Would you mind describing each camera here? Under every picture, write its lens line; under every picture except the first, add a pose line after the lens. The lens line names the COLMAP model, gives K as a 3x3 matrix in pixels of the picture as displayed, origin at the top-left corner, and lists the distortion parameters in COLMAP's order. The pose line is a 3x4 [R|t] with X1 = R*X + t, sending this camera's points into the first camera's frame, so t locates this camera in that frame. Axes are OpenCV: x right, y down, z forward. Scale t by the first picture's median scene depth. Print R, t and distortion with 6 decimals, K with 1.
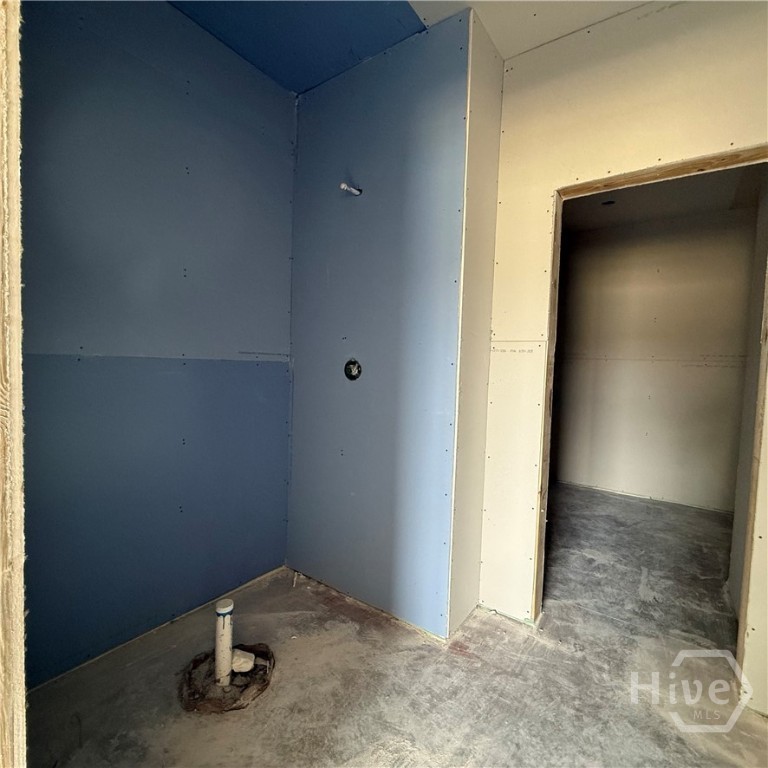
lens RADIAL K [[408.8, 0, 380.4], [0, 408.8, 385.2], [0, 0, 1]] dist [0.001520, 0.001060]
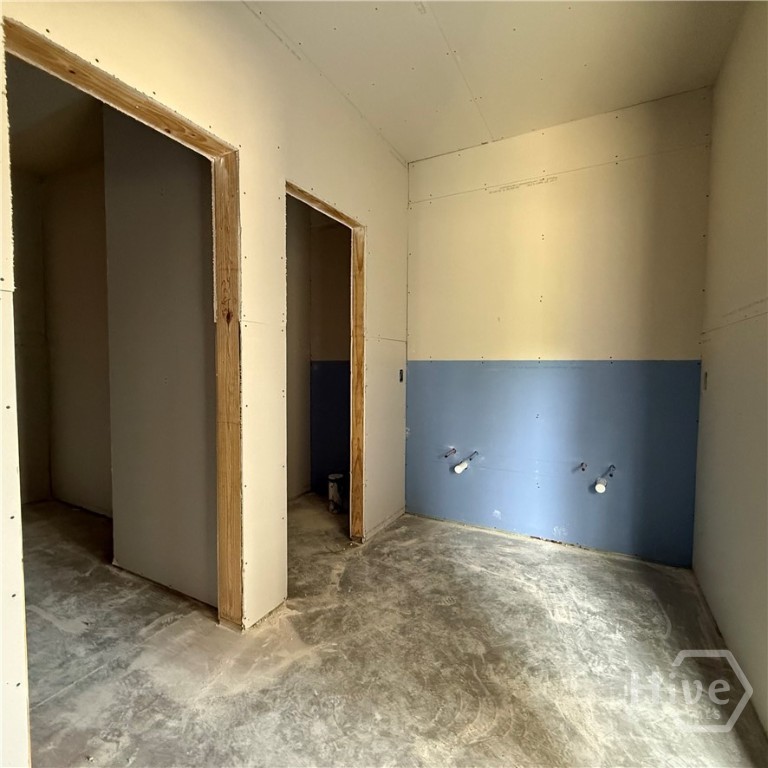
lens RADIAL K [[408.8, 0, 380.7], [0, 408.8, 383.7], [0, 0, 1]] dist [0.001520, 0.001060]
pose [[-0.129718, -0.076906, 0.988564, -0.213555], [0.036122, 0.995959, 0.082221, -0.007512], [-0.990893, 0.046375, -0.126416, 0.563288]]
